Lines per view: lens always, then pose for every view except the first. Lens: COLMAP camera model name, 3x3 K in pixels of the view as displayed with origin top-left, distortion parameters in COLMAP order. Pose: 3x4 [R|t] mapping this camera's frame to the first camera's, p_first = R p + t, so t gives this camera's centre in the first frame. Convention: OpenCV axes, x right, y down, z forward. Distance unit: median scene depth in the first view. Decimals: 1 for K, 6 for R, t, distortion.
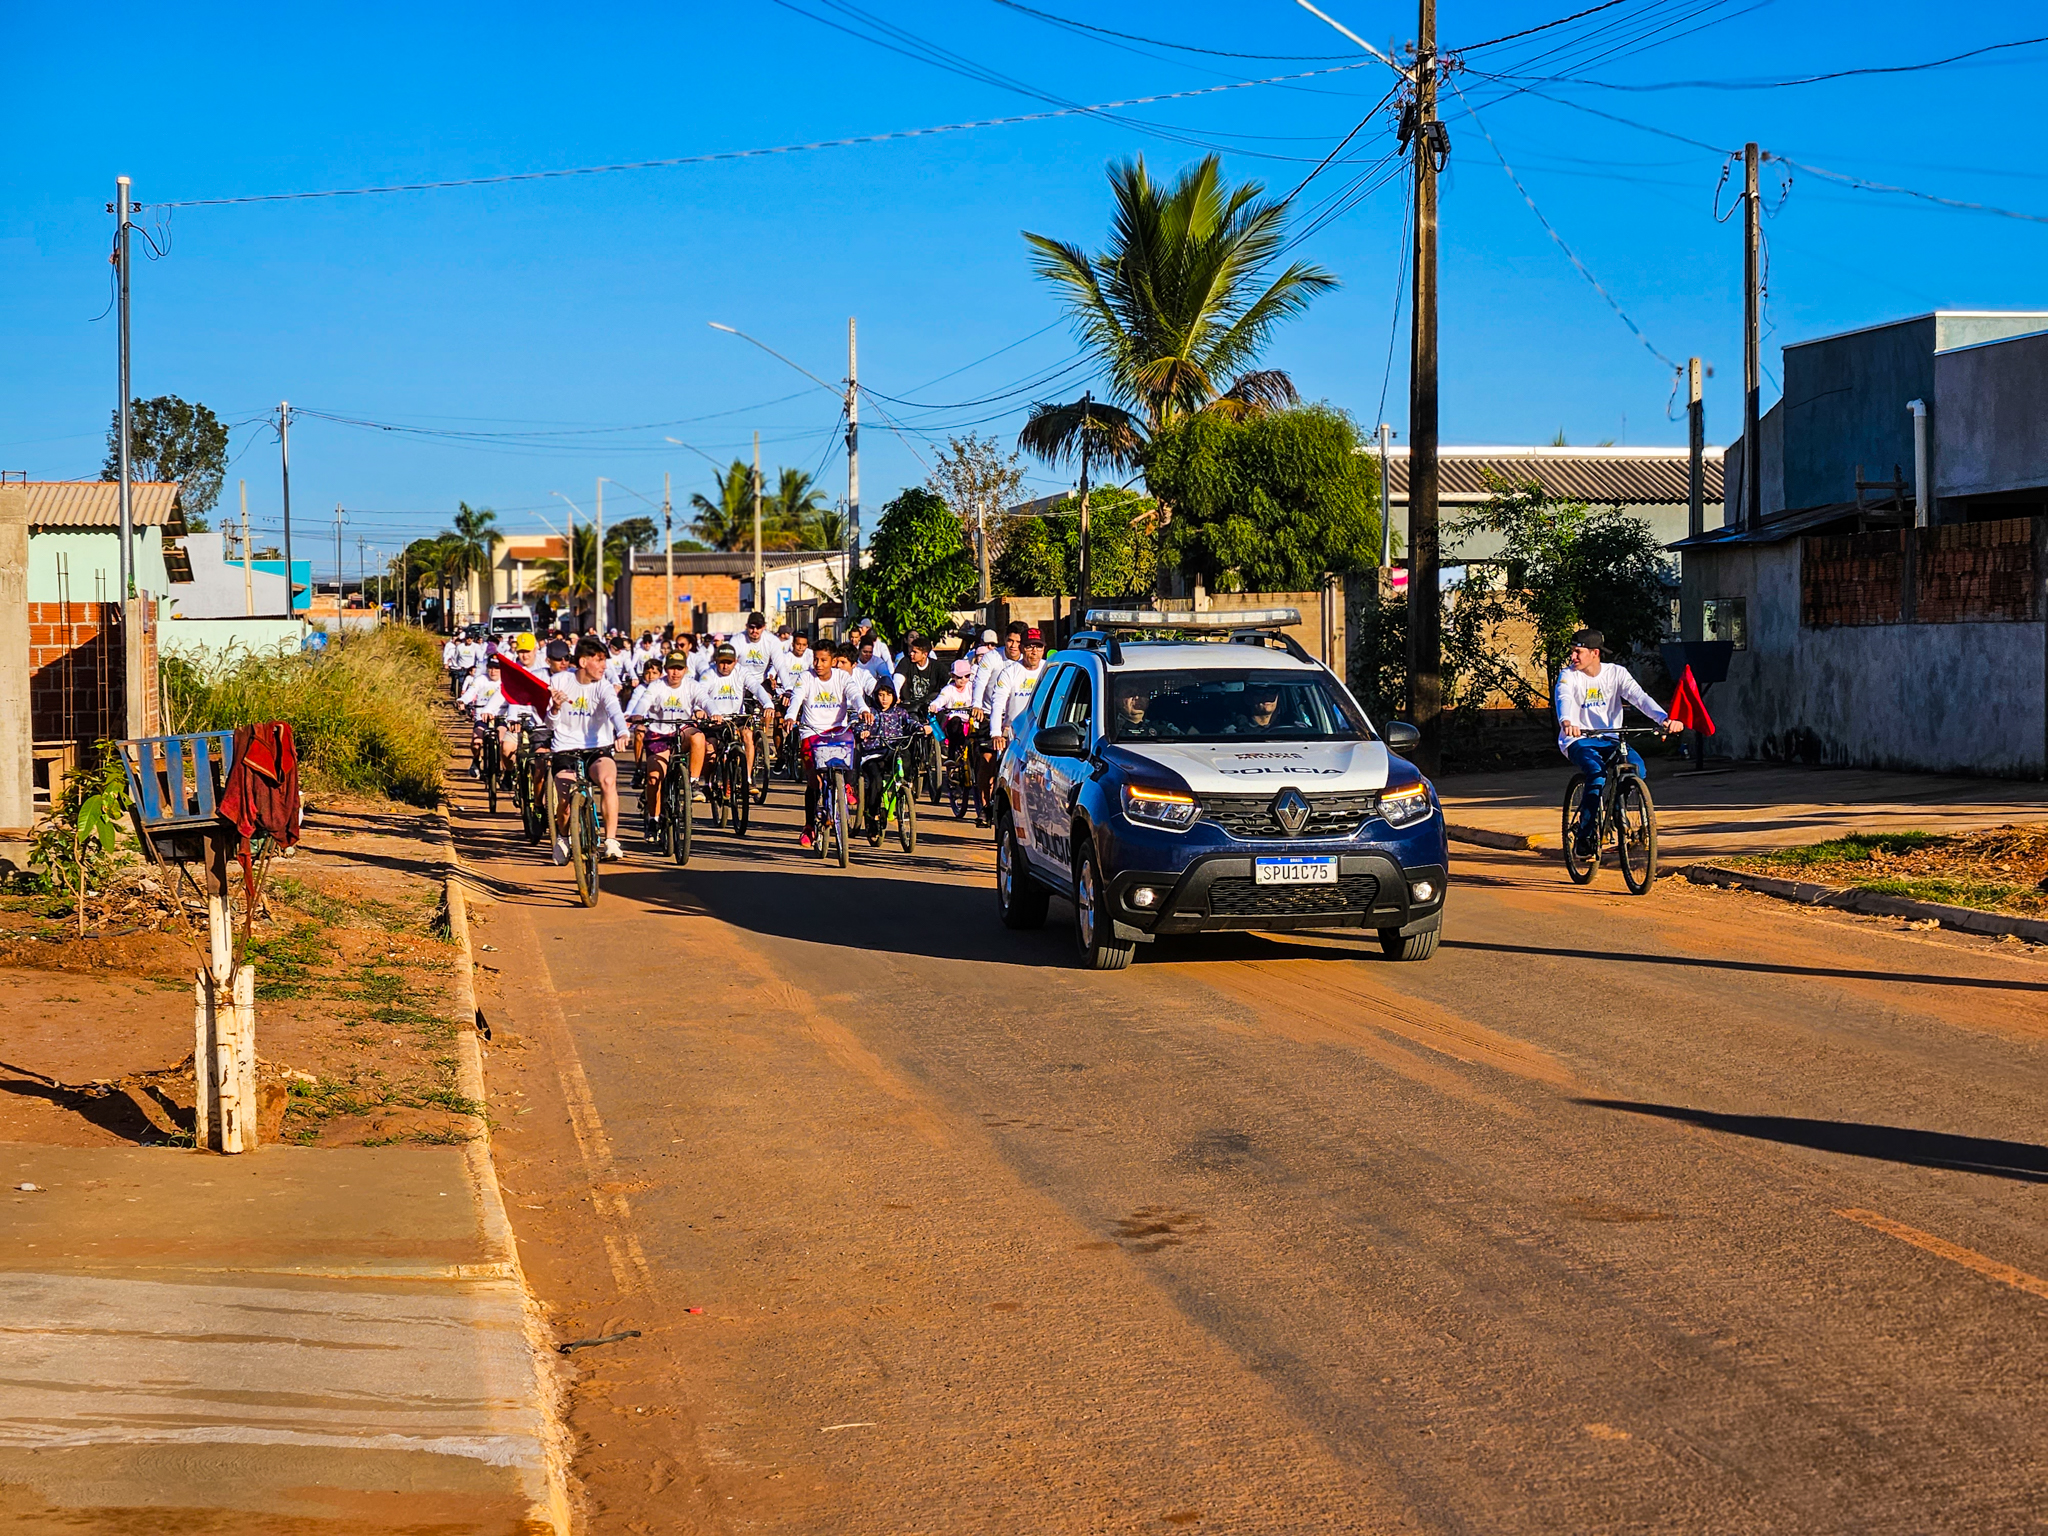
lens RADIAL K [[3746.1, 0, 1024.0], [0, 3746.1, 768.0], [0, 0, 1]] dist [-0.074690, 1.644209]
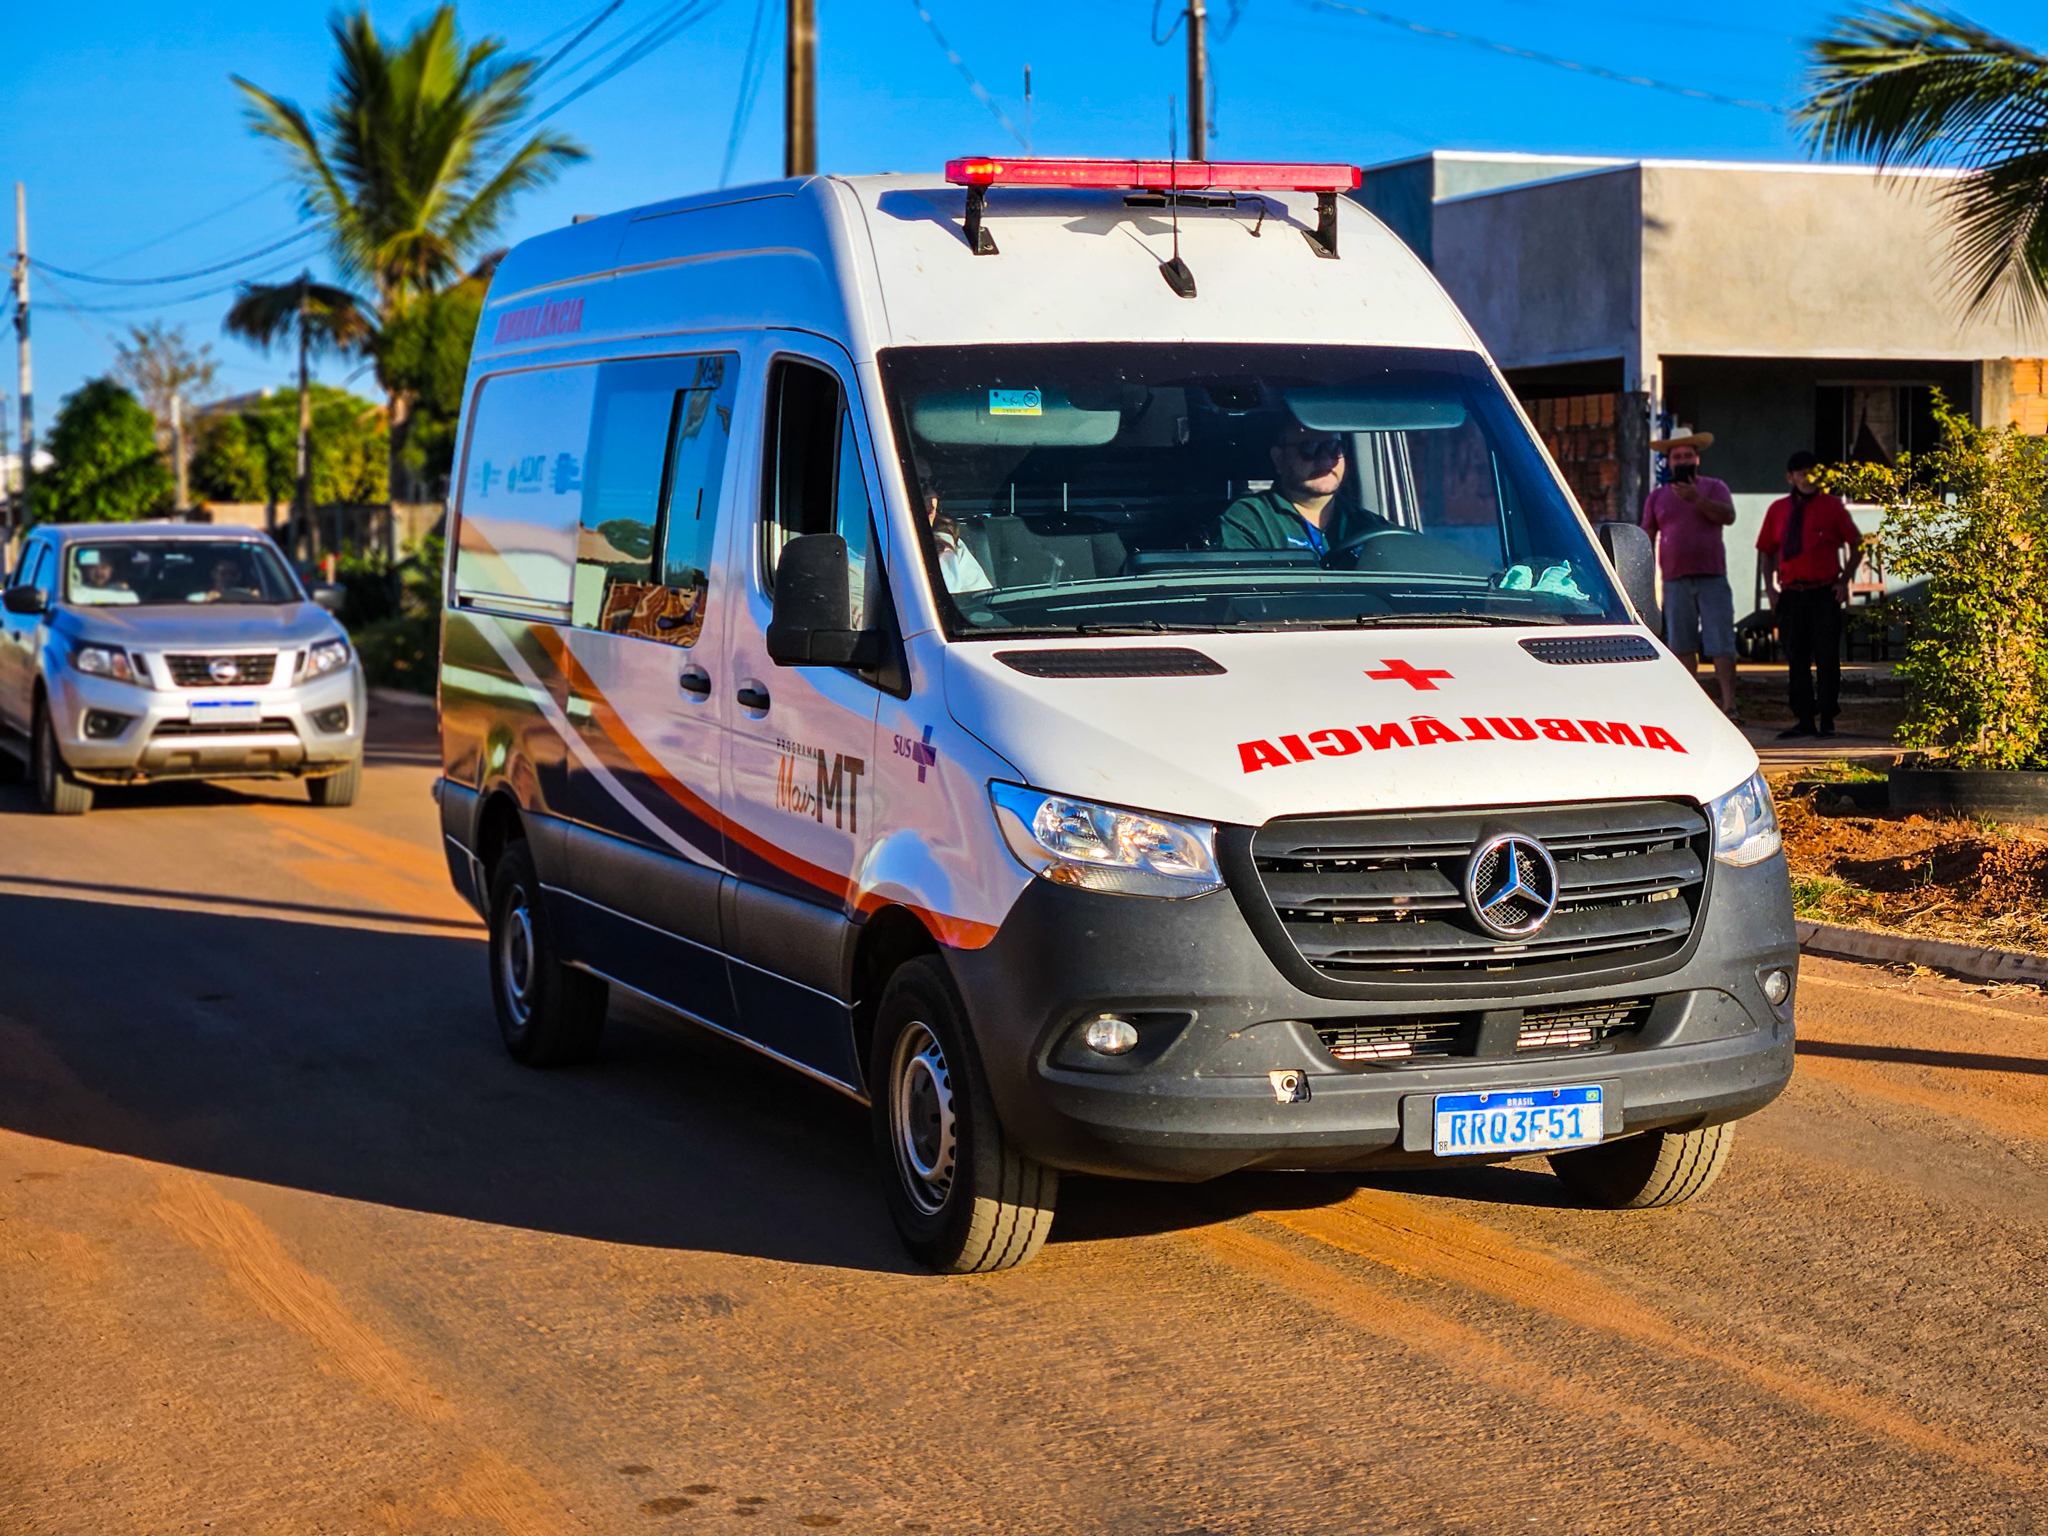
lens RADIAL K [[3442.6, 0, 1024.0], [0, 3442.6, 768.0], [0, 0, 1]] dist [0.084470, 0.044447]
pose [[0.969168, -0.017577, 0.245772, -0.022091], [0.010775, 0.999521, 0.028995, -0.004767], [-0.246164, -0.025452, 0.968894, 0.164617]]
